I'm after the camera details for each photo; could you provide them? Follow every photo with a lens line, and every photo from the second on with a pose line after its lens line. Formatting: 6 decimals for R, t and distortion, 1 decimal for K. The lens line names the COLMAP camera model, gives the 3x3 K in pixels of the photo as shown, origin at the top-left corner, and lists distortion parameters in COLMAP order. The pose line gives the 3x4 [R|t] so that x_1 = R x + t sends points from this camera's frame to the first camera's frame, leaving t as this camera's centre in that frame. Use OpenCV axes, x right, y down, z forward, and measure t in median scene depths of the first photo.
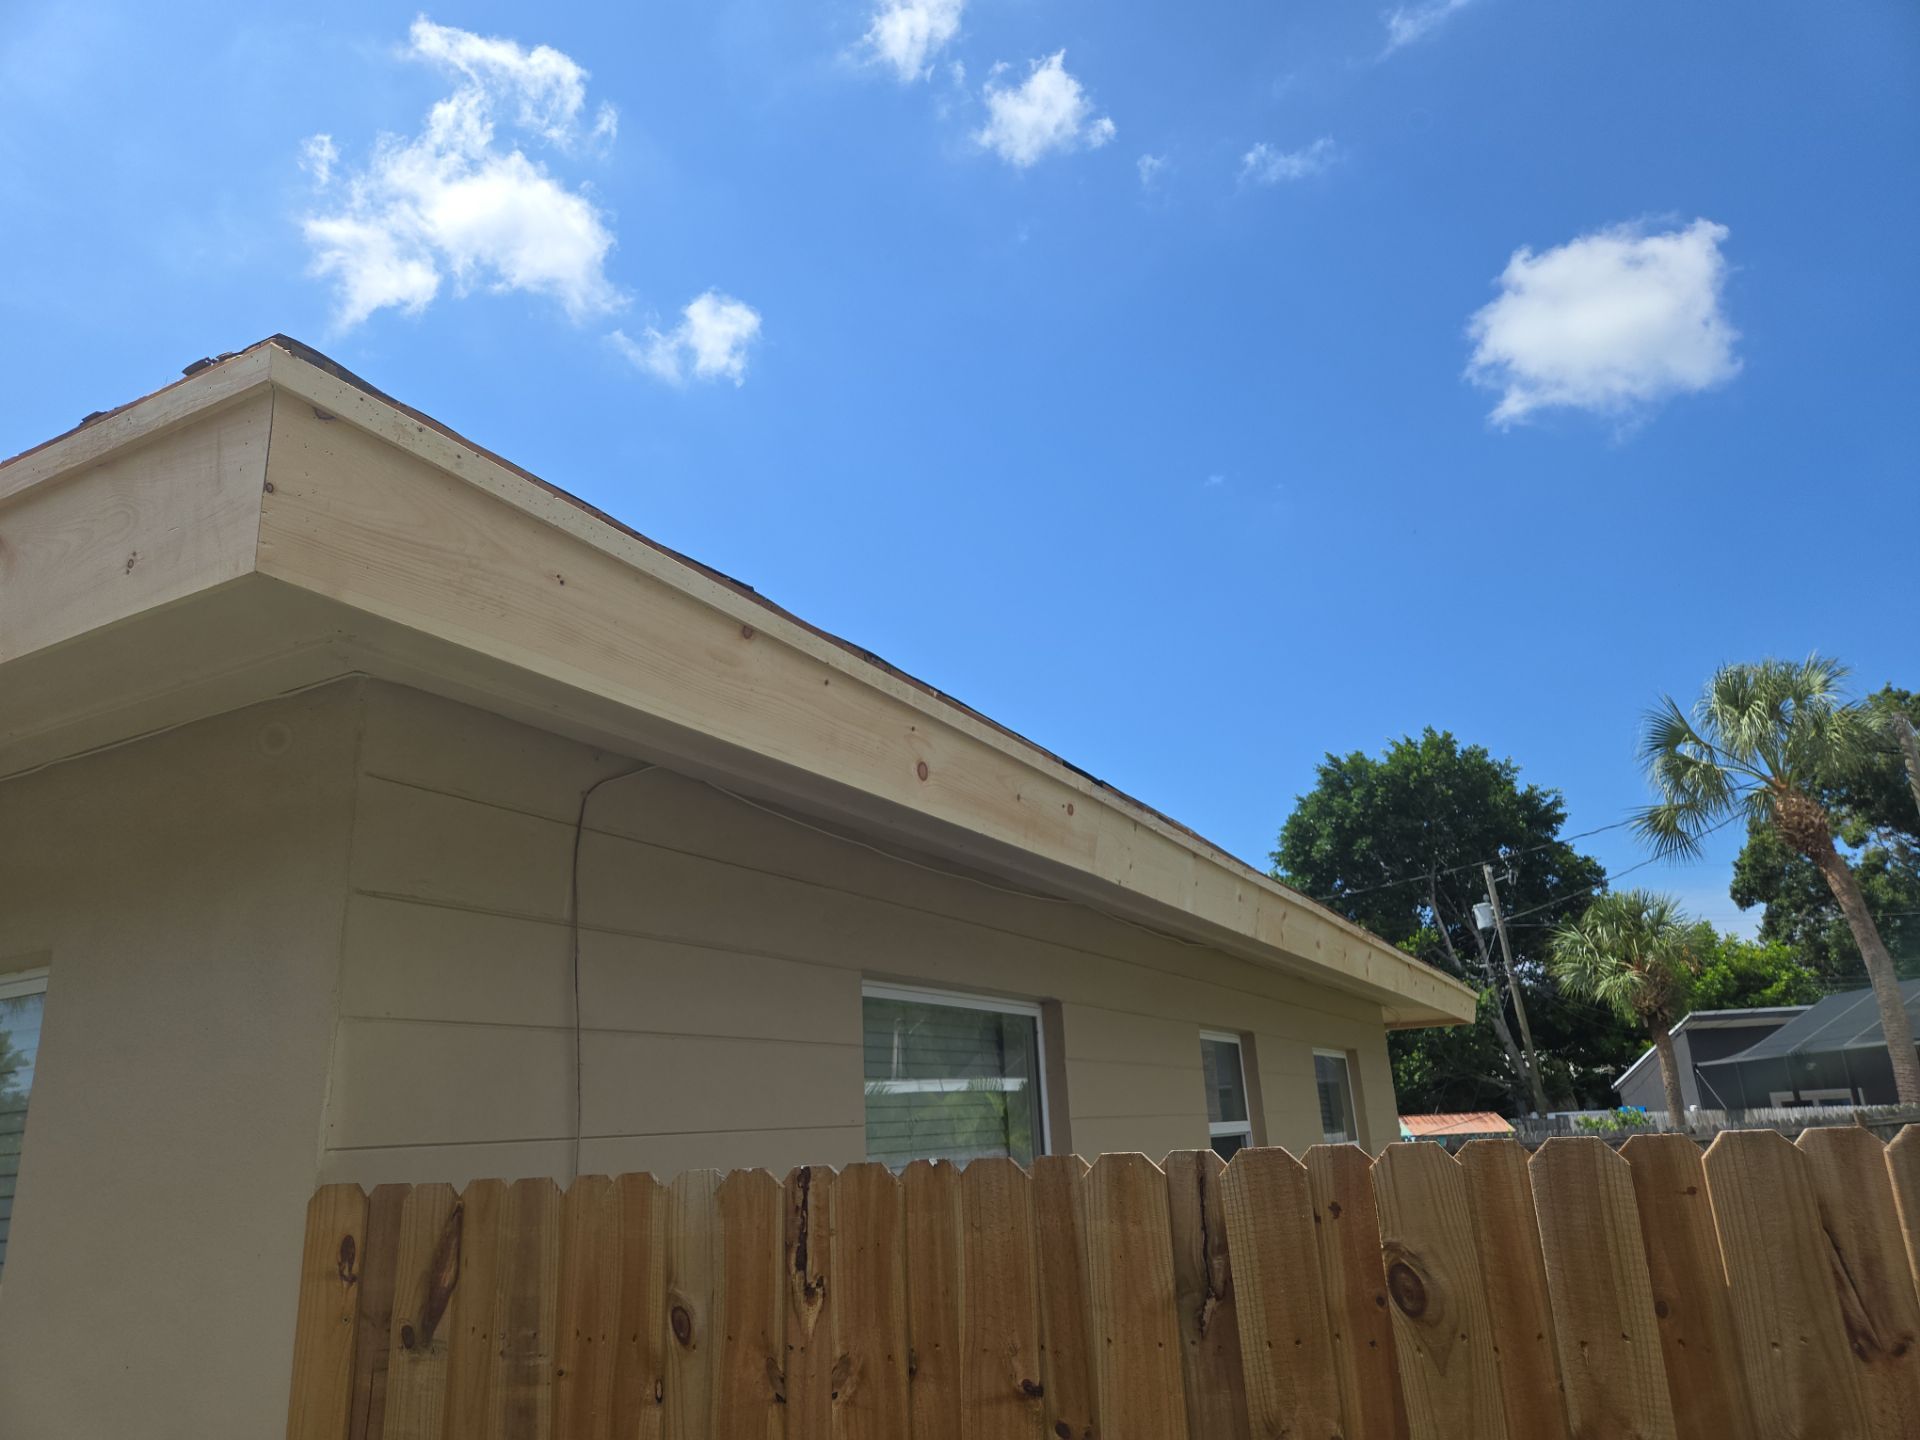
lens RADIAL K [[1276.7, 0, 927.5], [0, 1276.7, 696.3], [0, 0, 1]] dist [0.086469, -0.048688]
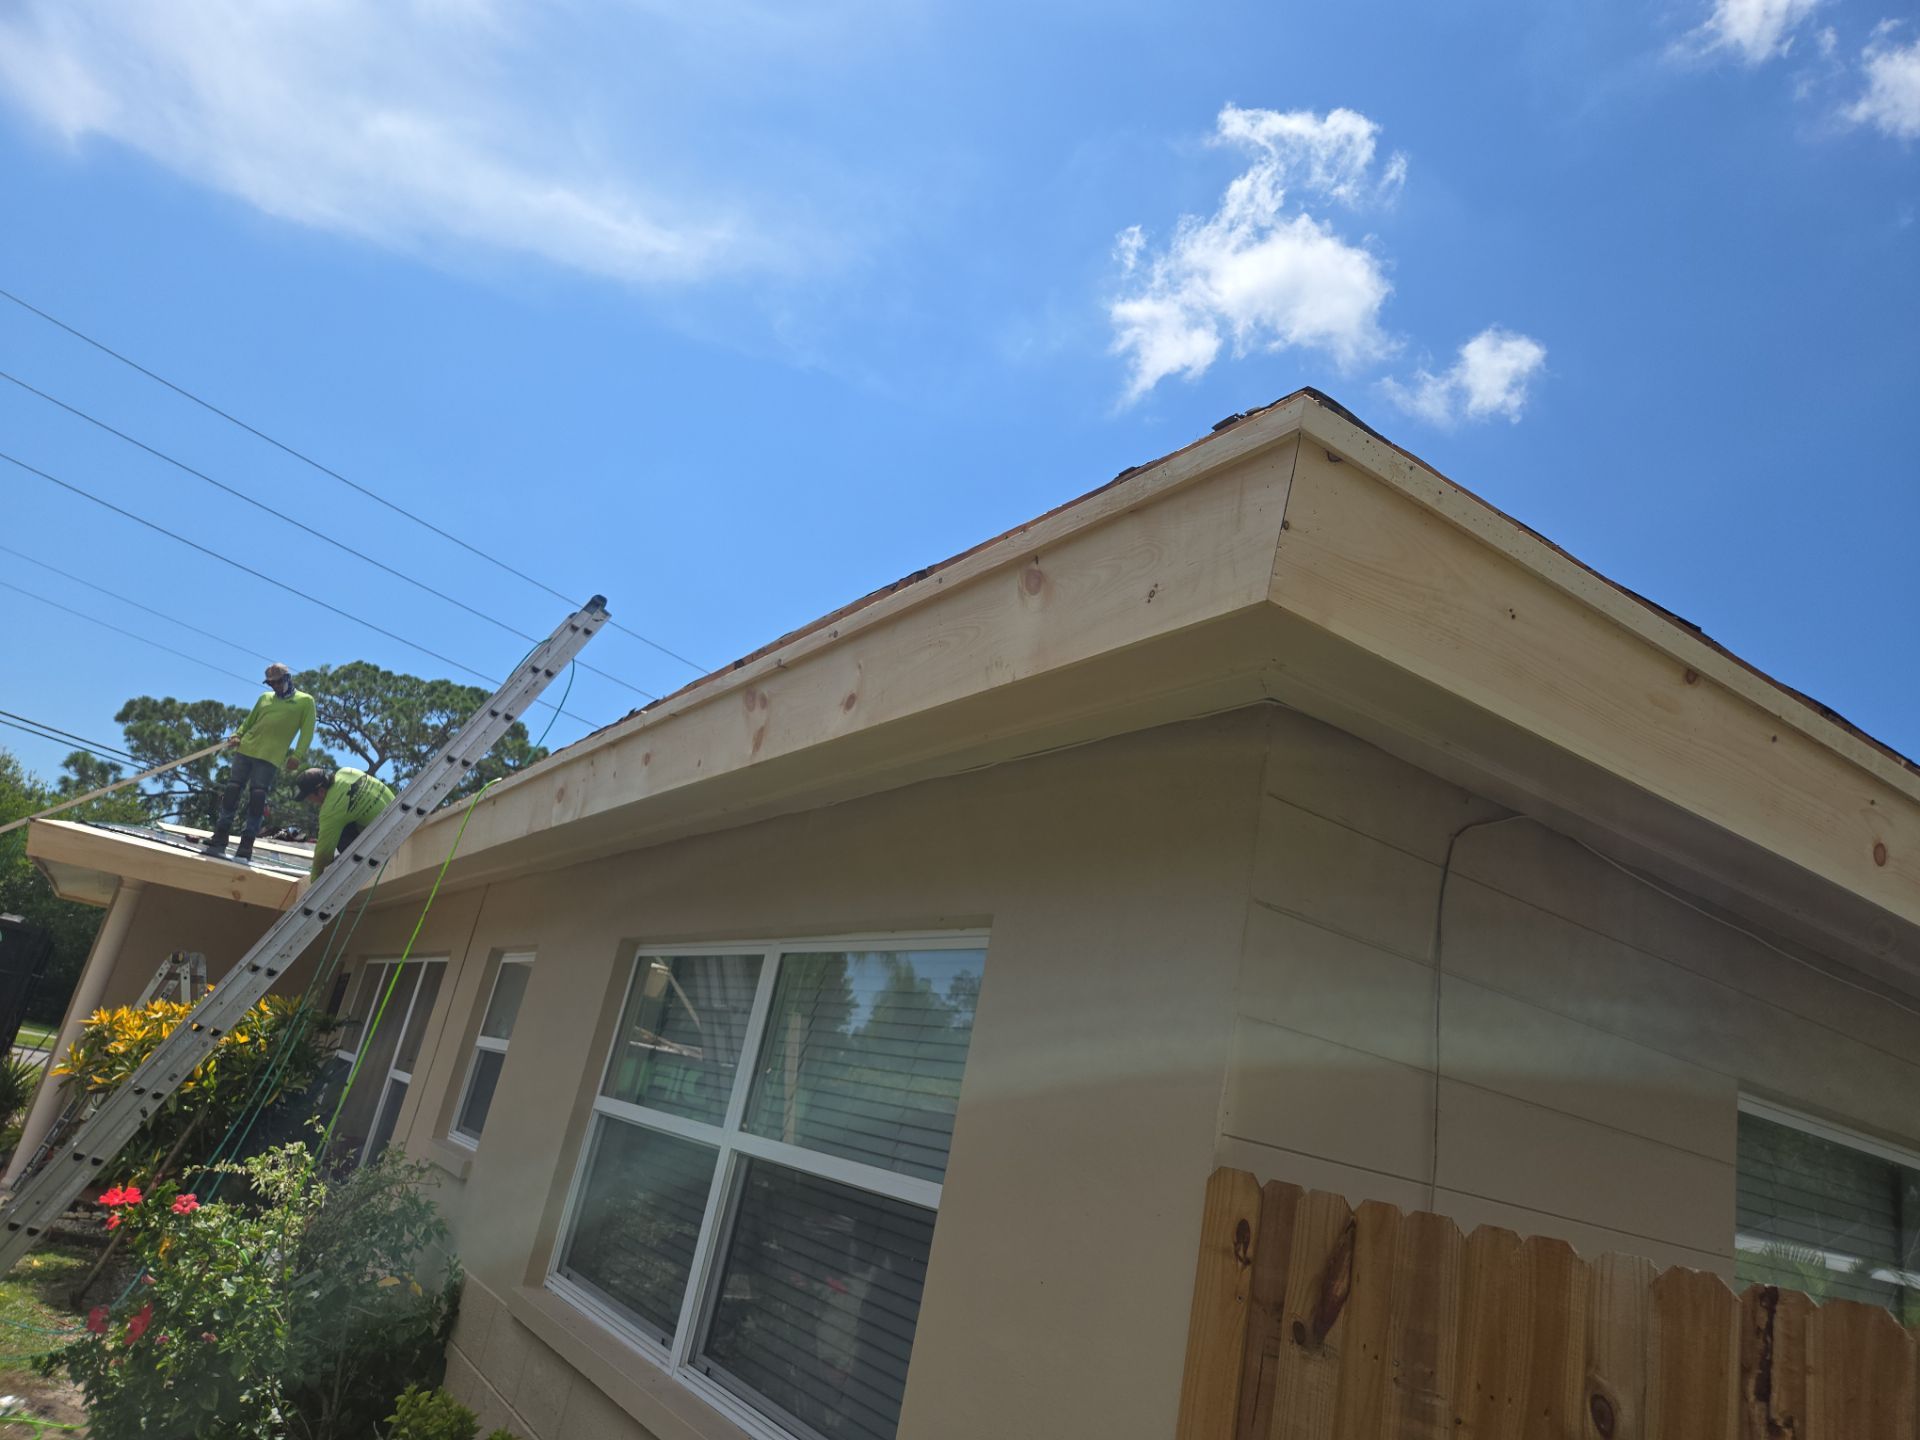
lens RADIAL K [[1276.7, 0, 965.1], [0, 1276.7, 704.9], [0, 0, 1]] dist [0.086469, -0.048688]
pose [[0.867156, 0.054897, -0.495001, -0.107042], [-0.070397, 0.997438, -0.012704, 0.014792], [0.493036, 0.045863, 0.868799, -0.047806]]
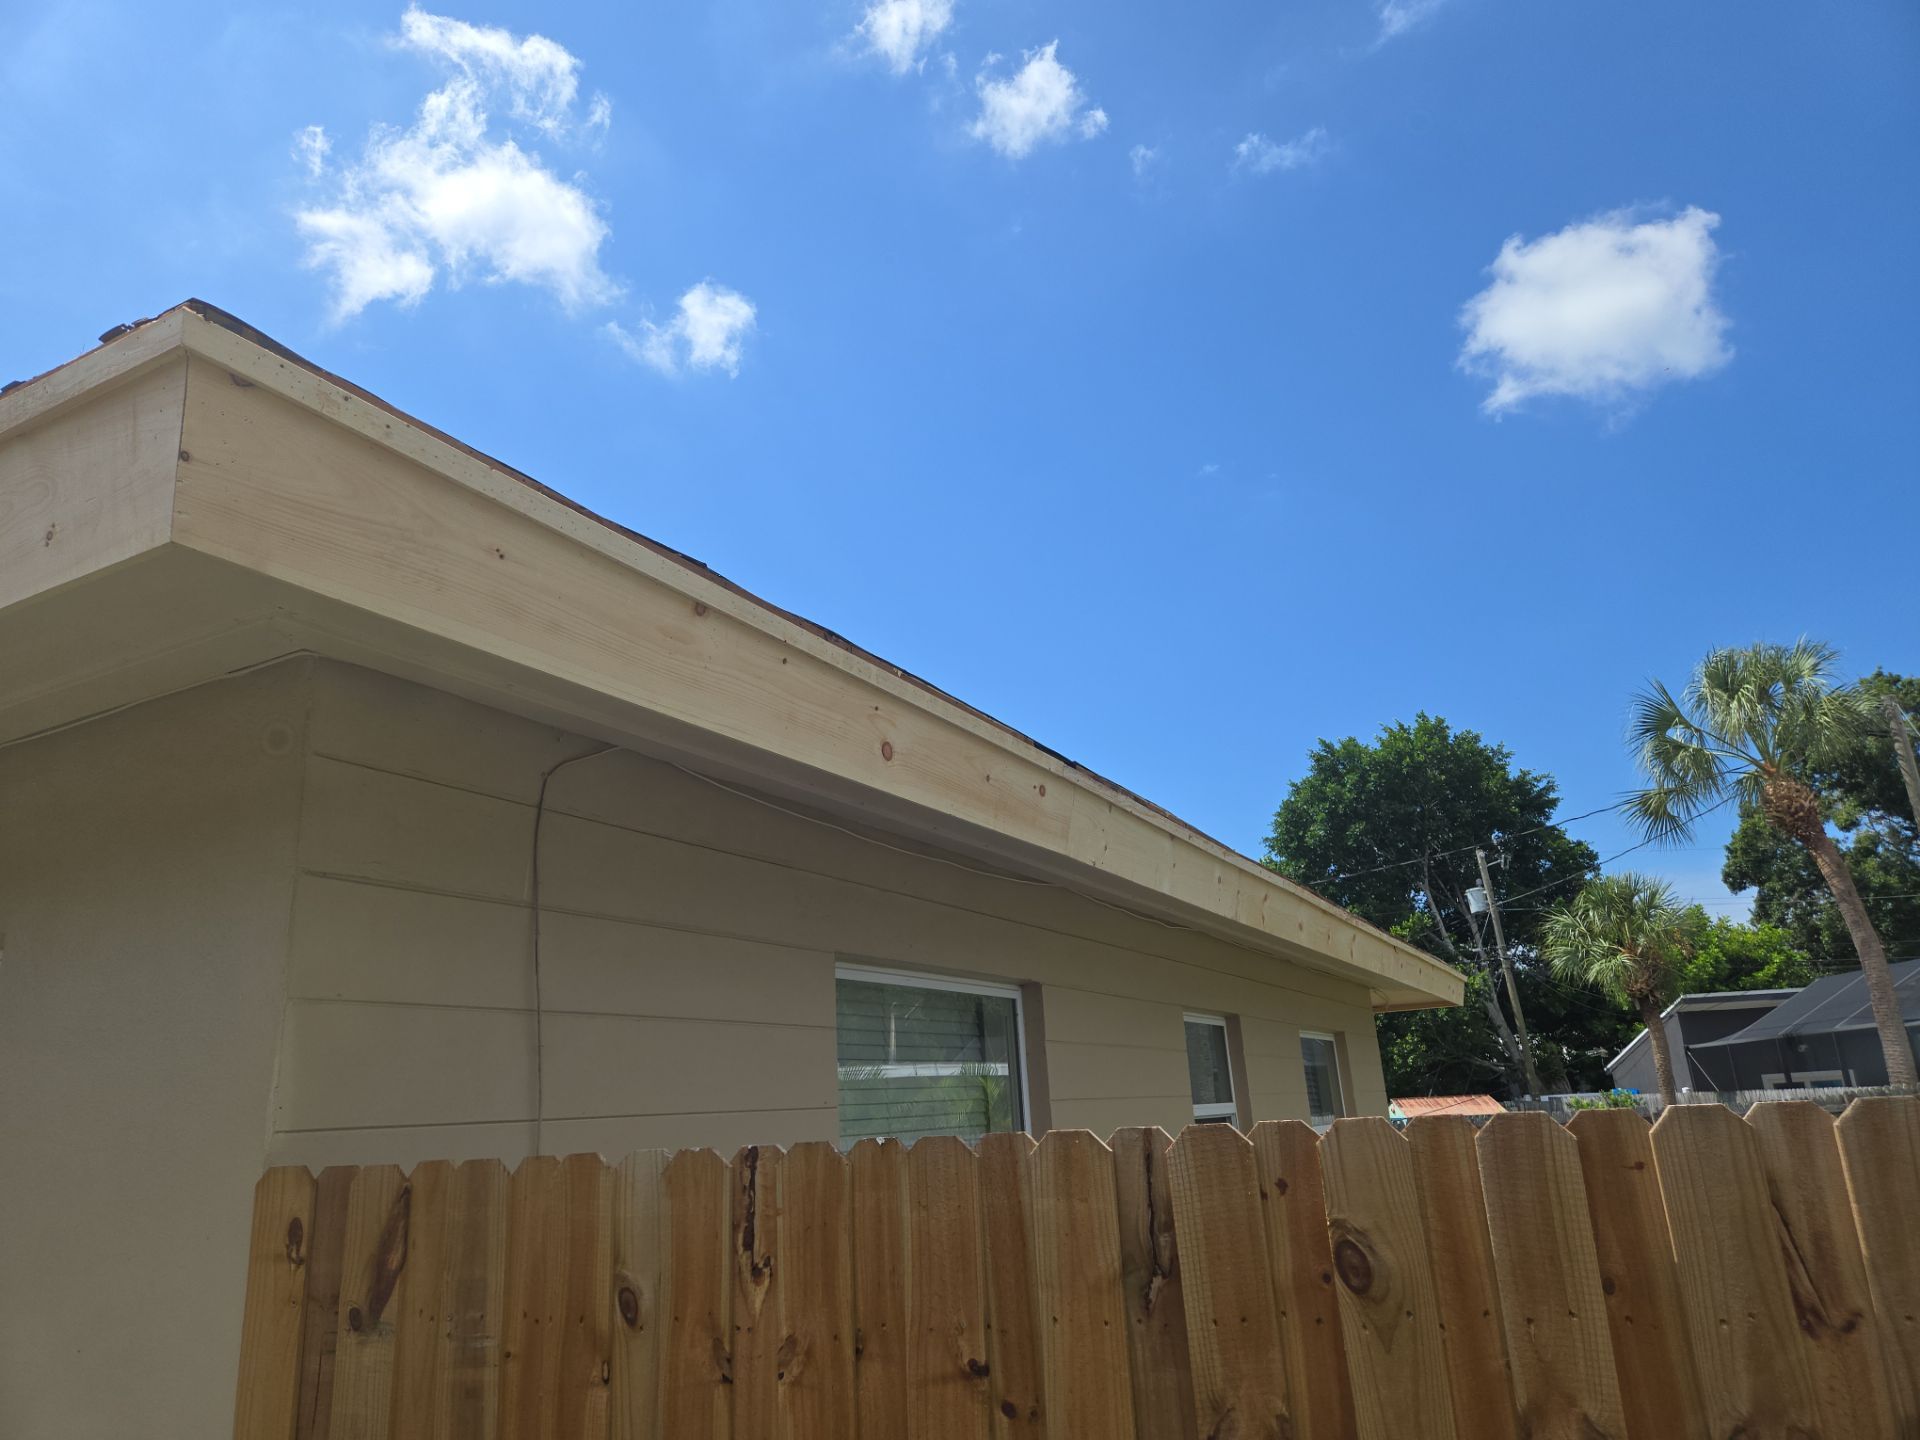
lens RADIAL K [[1264.7, 0, 925.7], [0, 1264.7, 691.8], [0, 0, 1]] dist [0.085330, -0.040926]
pose [[0.999992, -0.003848, -0.001069, 0.029243], [0.003853, 0.999980, 0.004996, 0.008086], [0.001050, -0.005000, 0.999987, 0.014289]]
